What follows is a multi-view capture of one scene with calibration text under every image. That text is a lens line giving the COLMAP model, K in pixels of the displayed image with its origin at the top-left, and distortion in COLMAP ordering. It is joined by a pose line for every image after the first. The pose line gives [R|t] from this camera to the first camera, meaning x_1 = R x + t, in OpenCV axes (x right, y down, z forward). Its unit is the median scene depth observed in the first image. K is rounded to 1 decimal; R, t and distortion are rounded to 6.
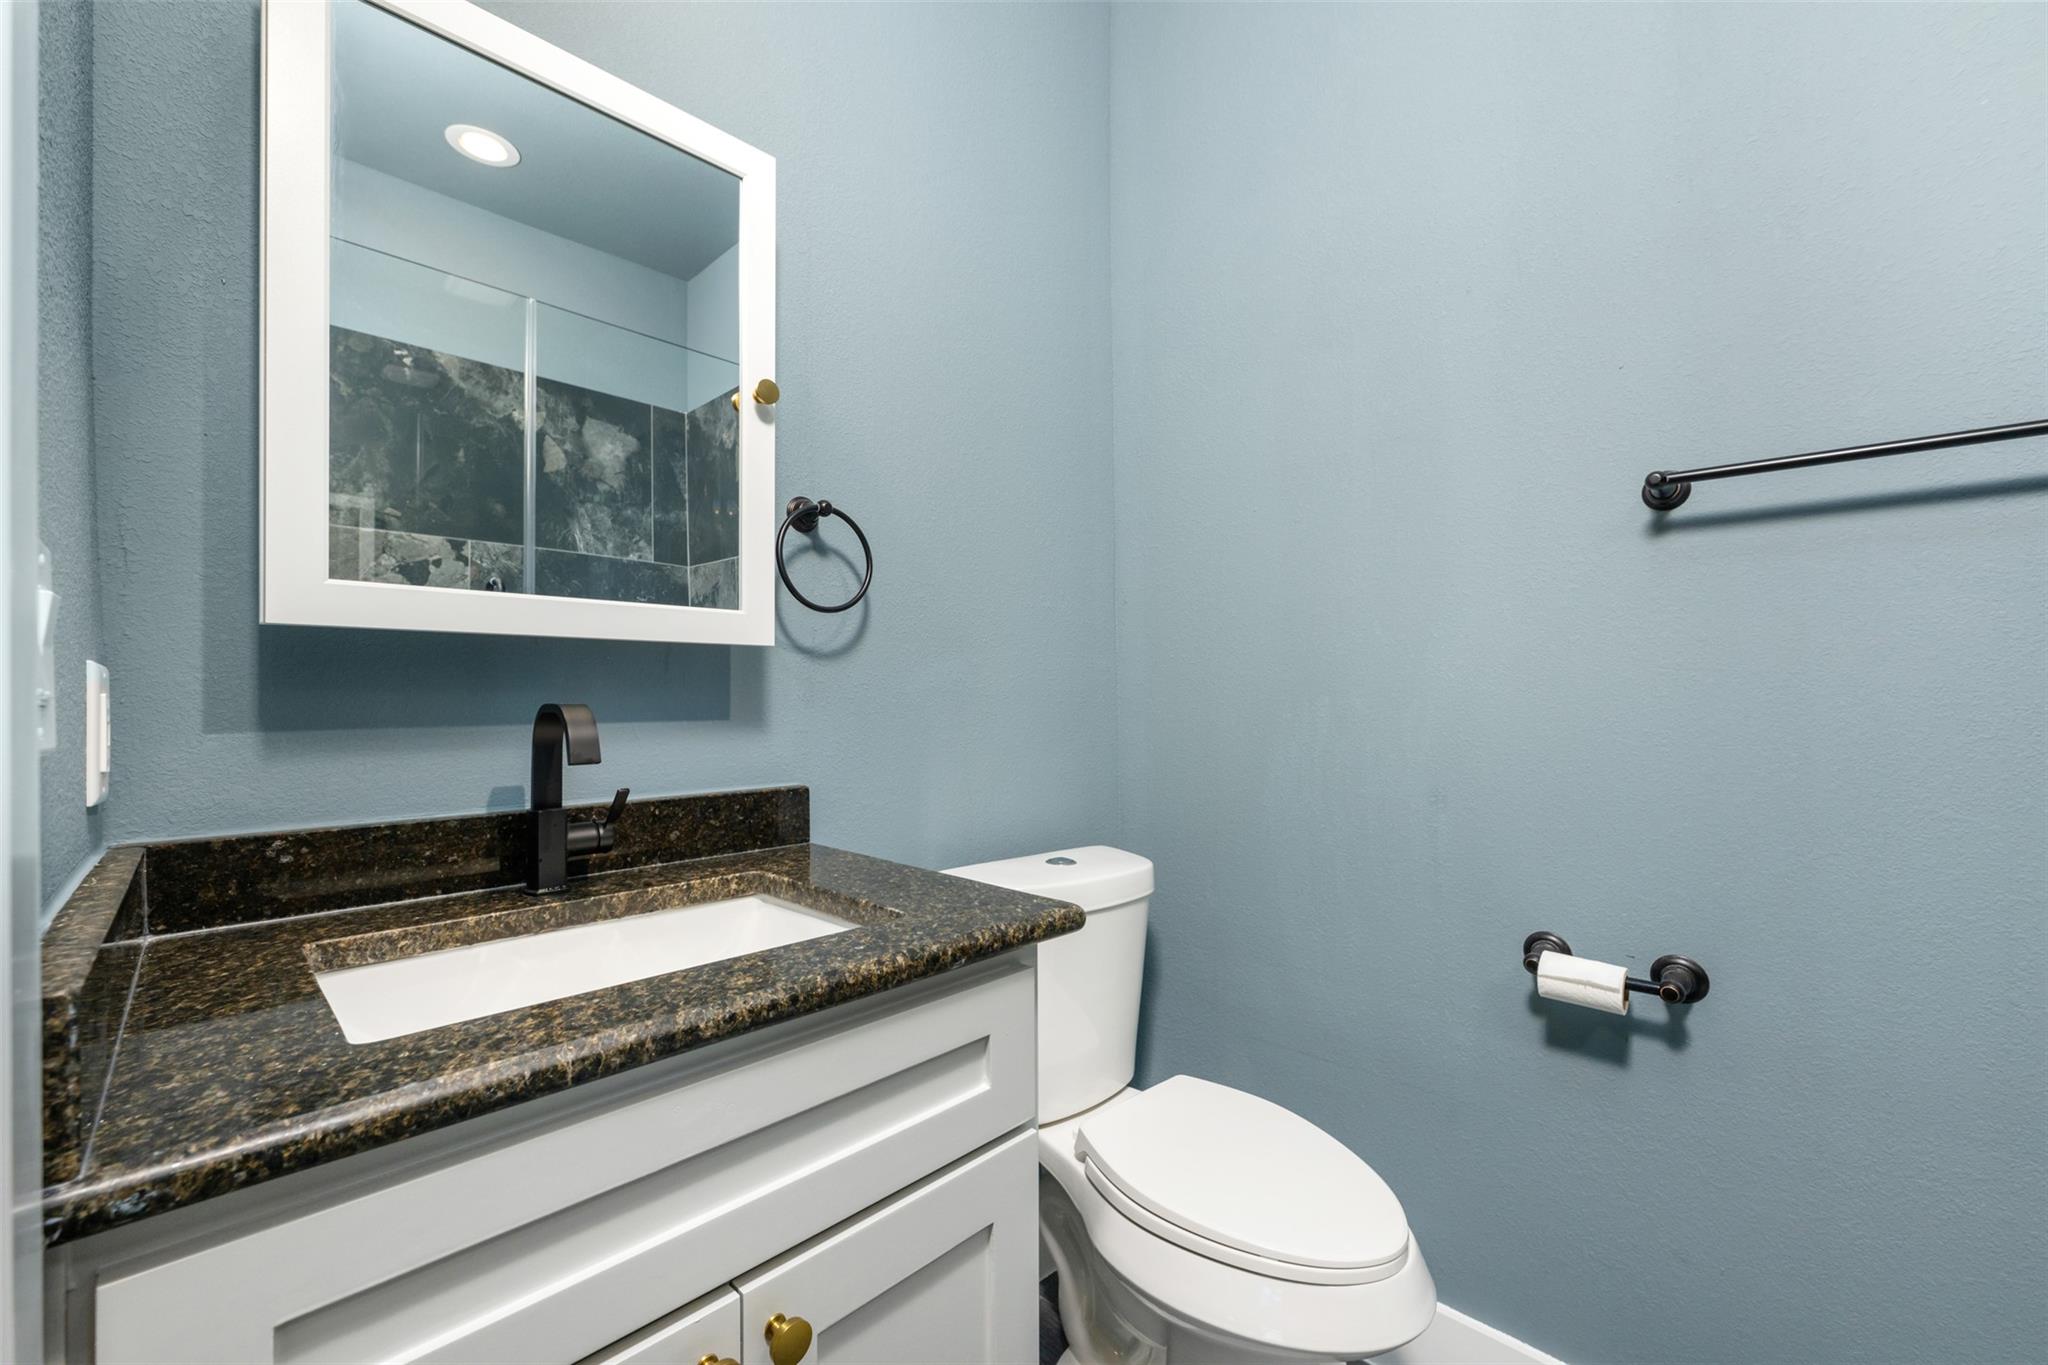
lens RADIAL K [[825.1, 0, 1031.4], [0, 825.1, 687.7], [0, 0, 1]] dist [-0.001342, 0.000858]
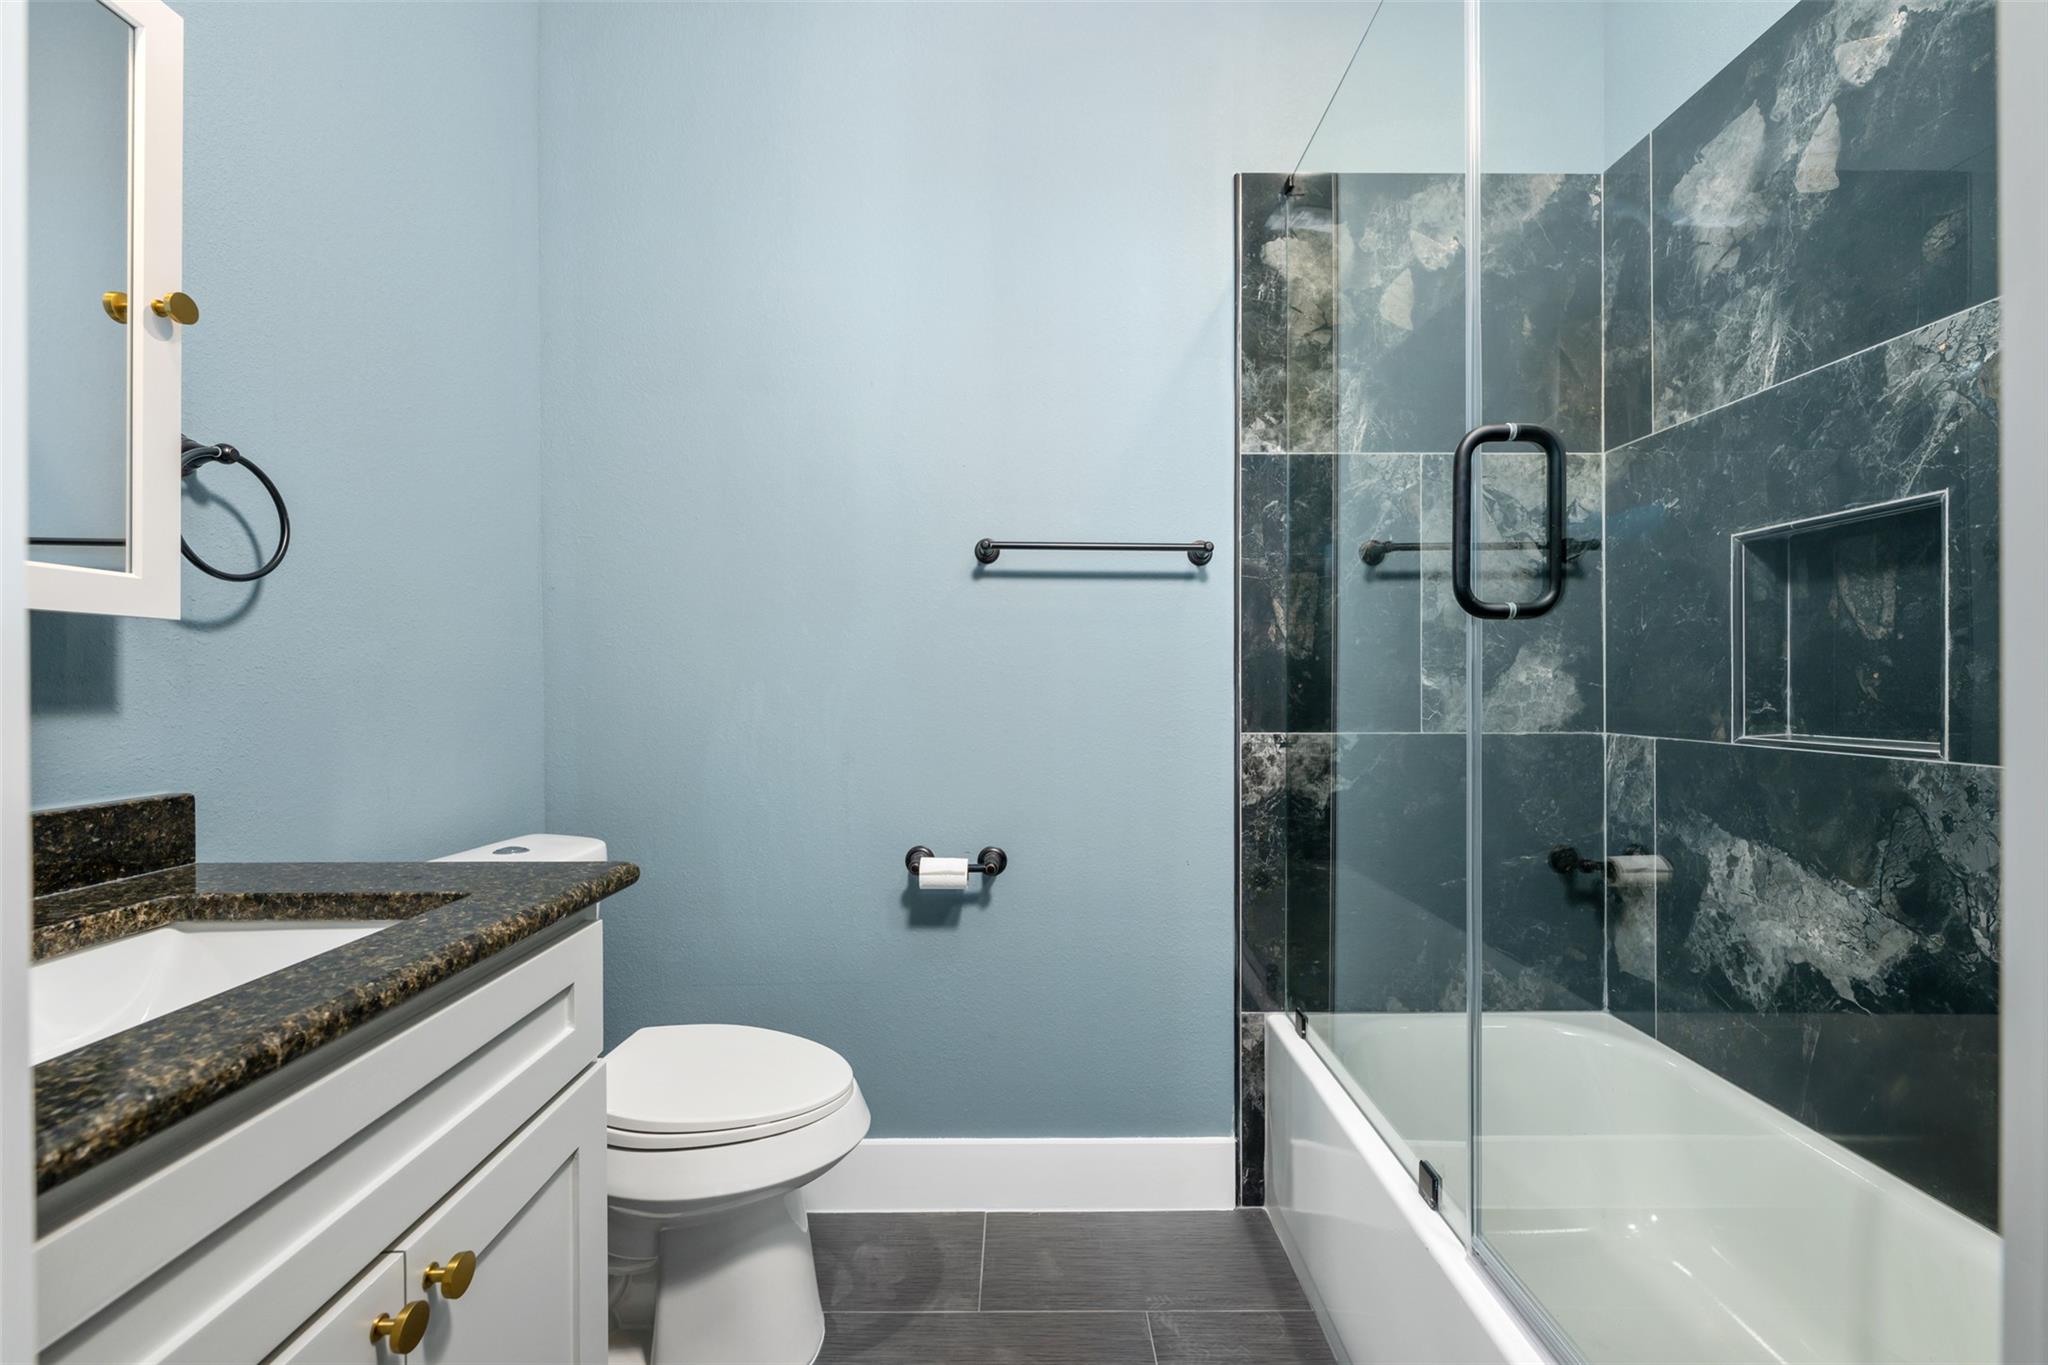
lens RADIAL K [[825.1, 0, 1020.8], [0, 825.1, 681.3], [0, 0, 1]] dist [-0.001342, 0.000858]
pose [[0.706857, 0.002000, 0.707353, -0.326600], [-0.005650, 0.999980, 0.002818, 0.003407], [-0.707334, -0.005988, 0.706855, -0.173788]]
